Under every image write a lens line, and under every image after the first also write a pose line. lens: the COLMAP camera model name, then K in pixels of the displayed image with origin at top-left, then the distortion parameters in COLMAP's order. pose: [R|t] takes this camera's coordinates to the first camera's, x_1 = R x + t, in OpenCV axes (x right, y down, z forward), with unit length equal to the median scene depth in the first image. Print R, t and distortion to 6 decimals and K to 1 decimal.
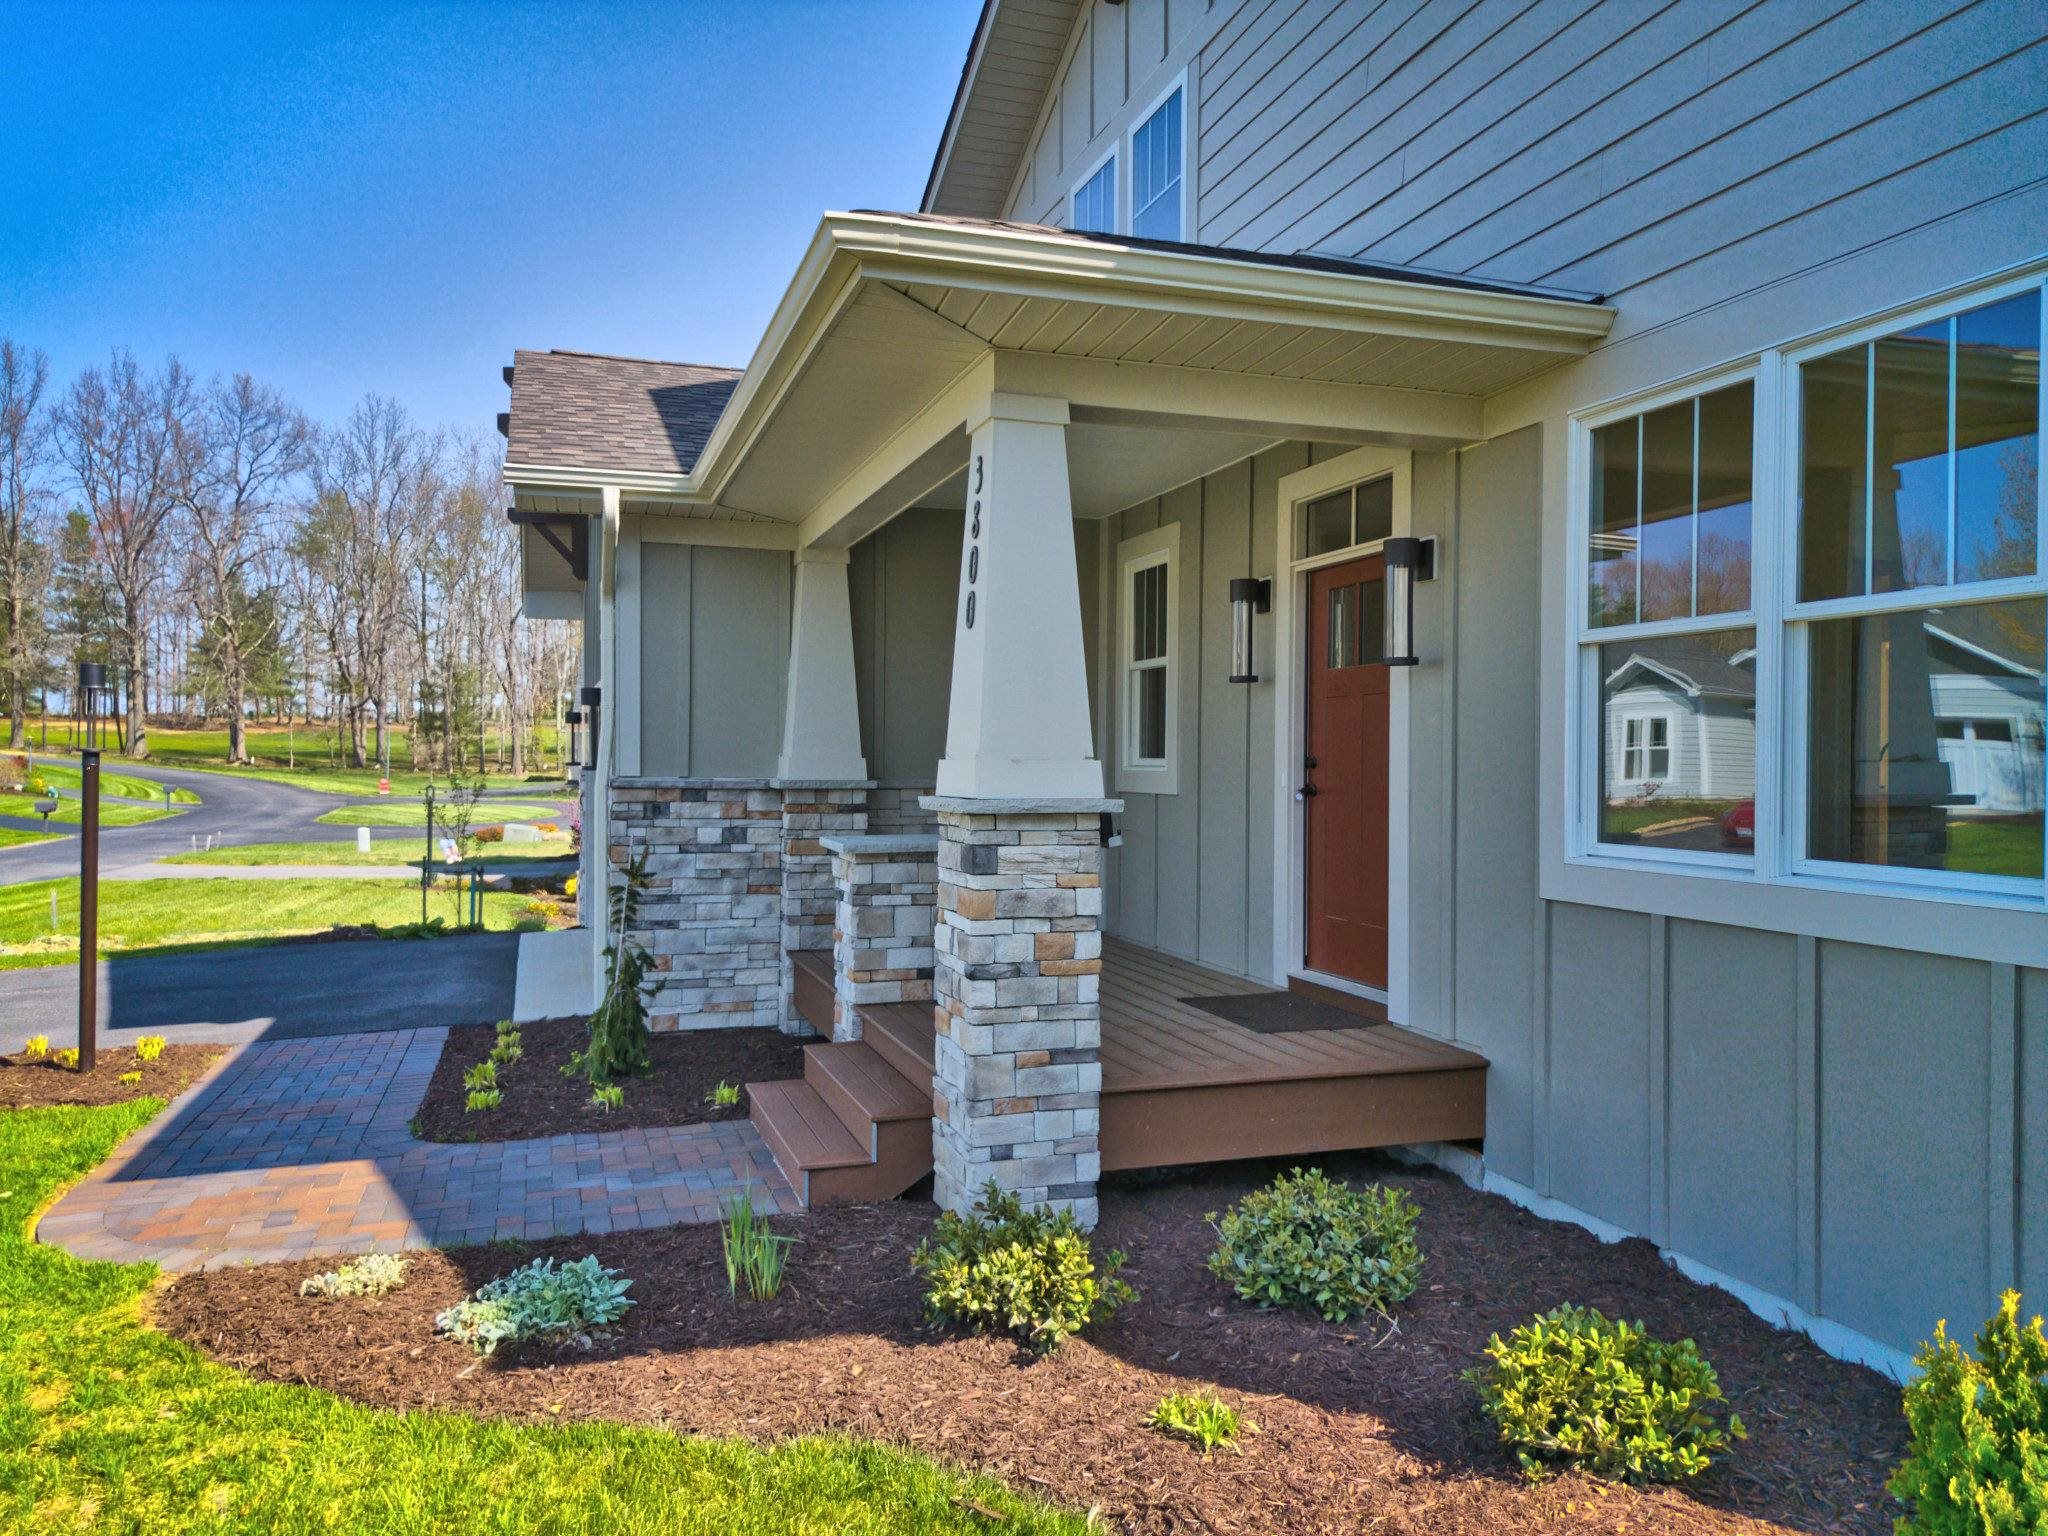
lens RADIAL K [[1432.6, 0, 1026.1], [0, 1432.6, 762.4], [0, 0, 1]] dist [0.034997, 0.003280]
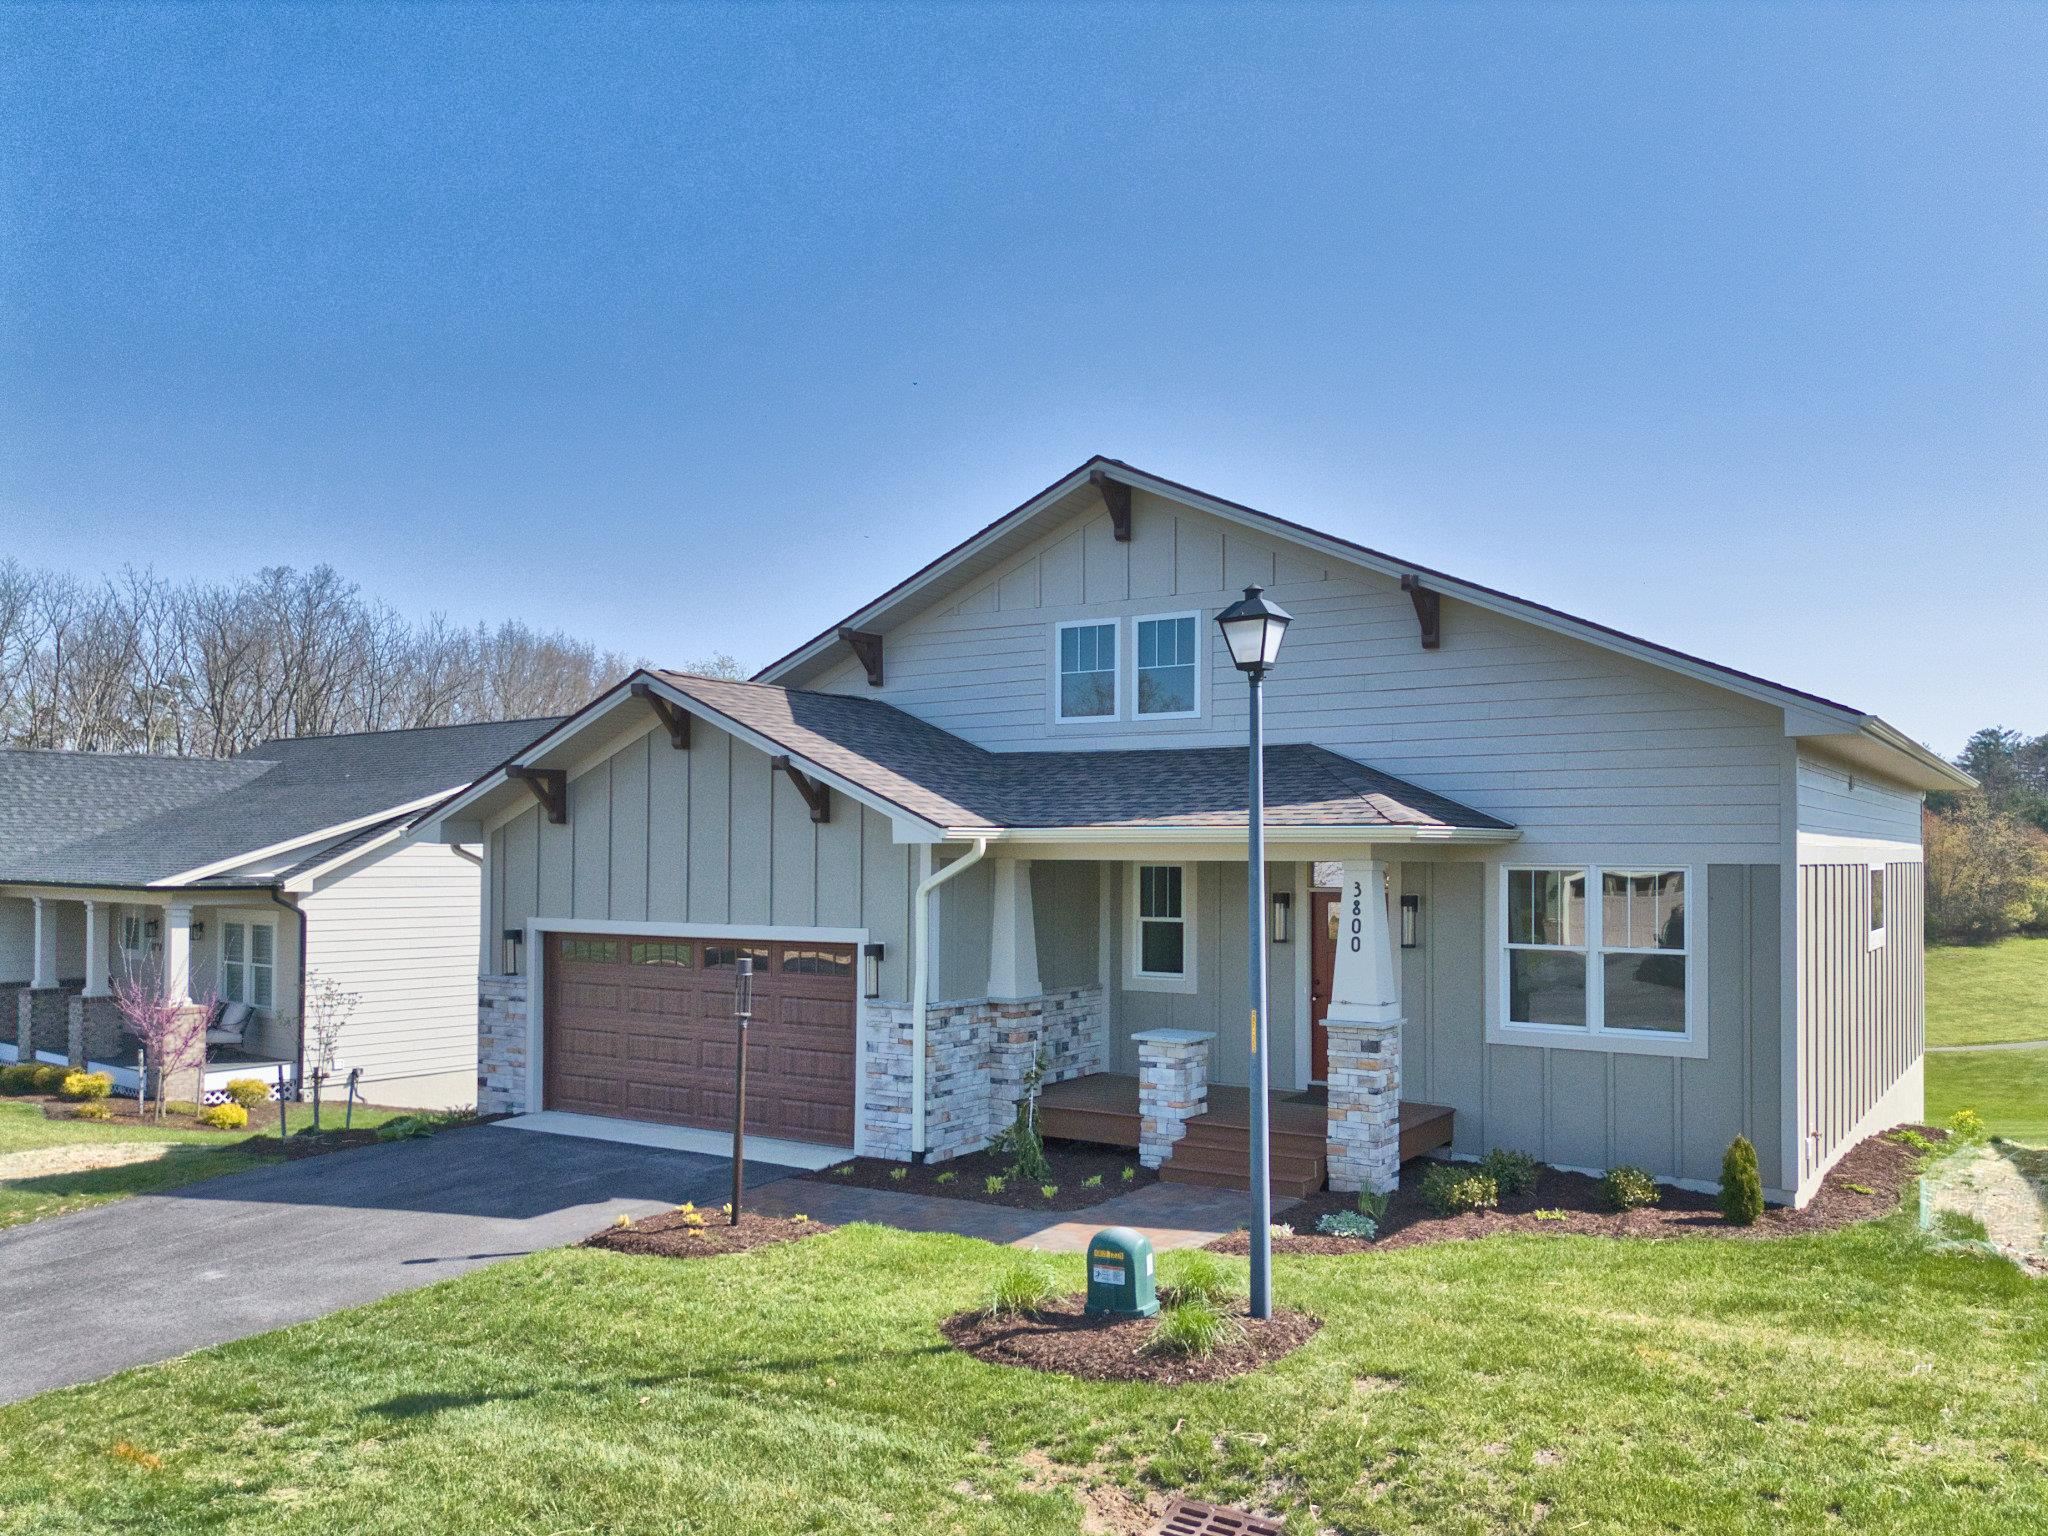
lens RADIAL K [[1562.8, 0, 1118.0], [0, 1562.8, 833.7], [0, 0, 1]] dist [0.070728, -0.084107]
pose [[0.768057, 0.005831, 0.640354, -0.101167], [0.001308, 0.999942, -0.010673, -0.013057], [-0.640380, 0.009035, 0.768005, -0.039107]]
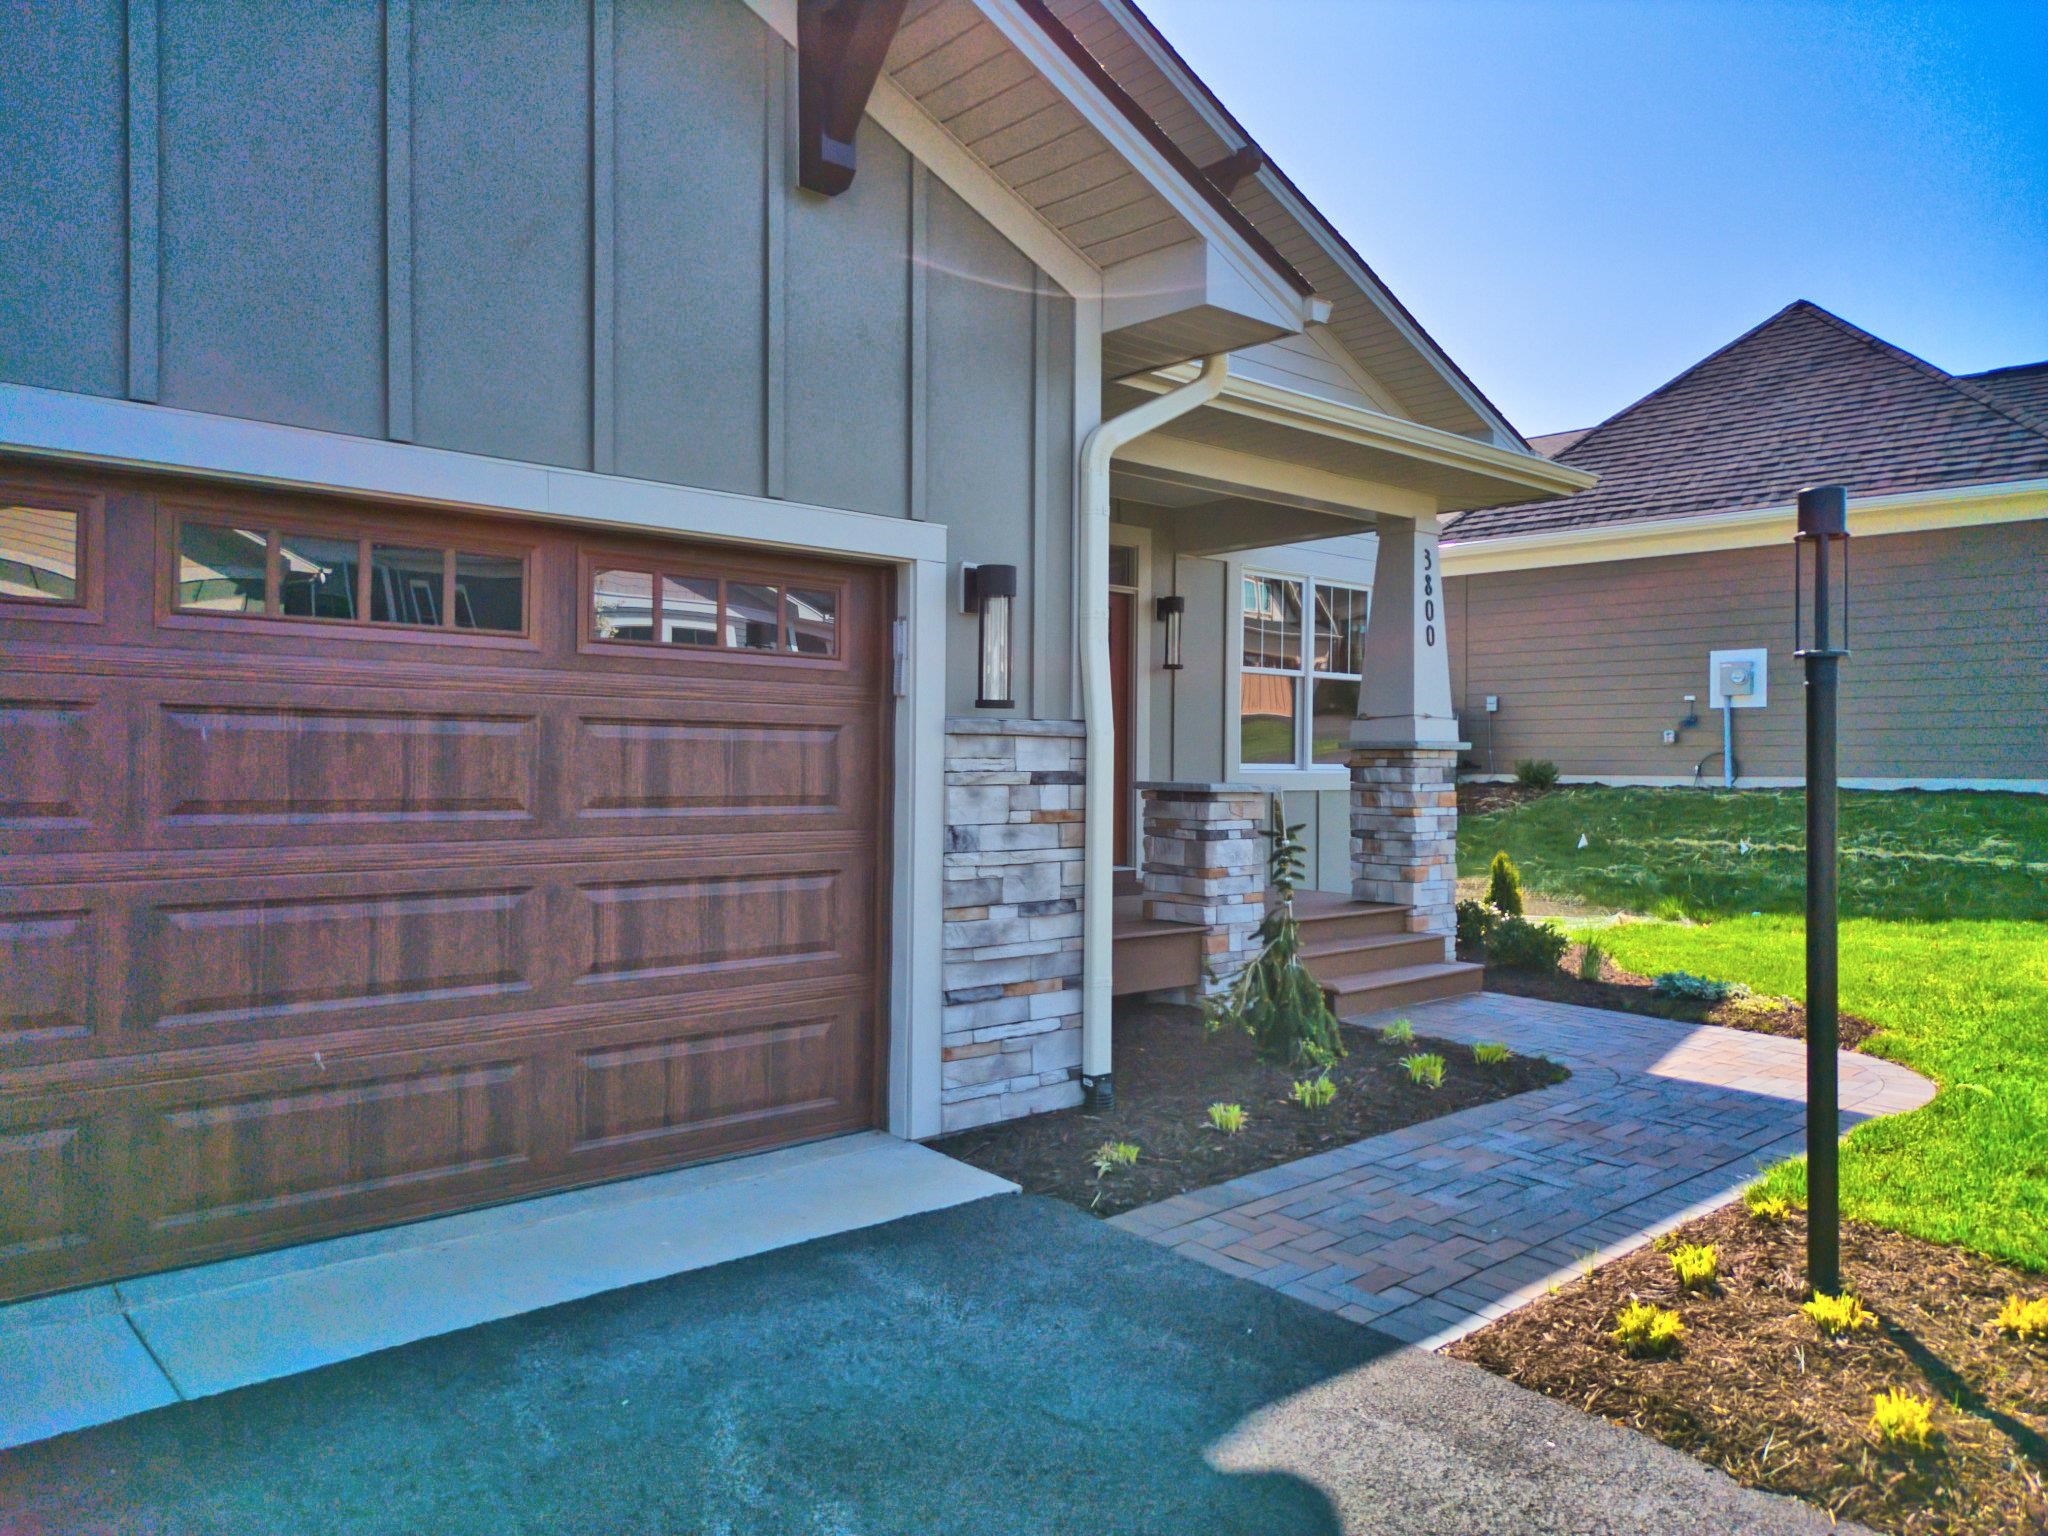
lens RADIAL K [[1439.6, 0, 1029.2], [0, 1439.6, 764.5], [0, 0, 1]] dist [0.067610, -0.062034]
pose [[-0.394724, -0.011003, 0.918734, -0.072706], [-0.009812, 0.999922, 0.007760, 0.002103], [-0.918747, -0.005952, -0.394802, 0.105226]]
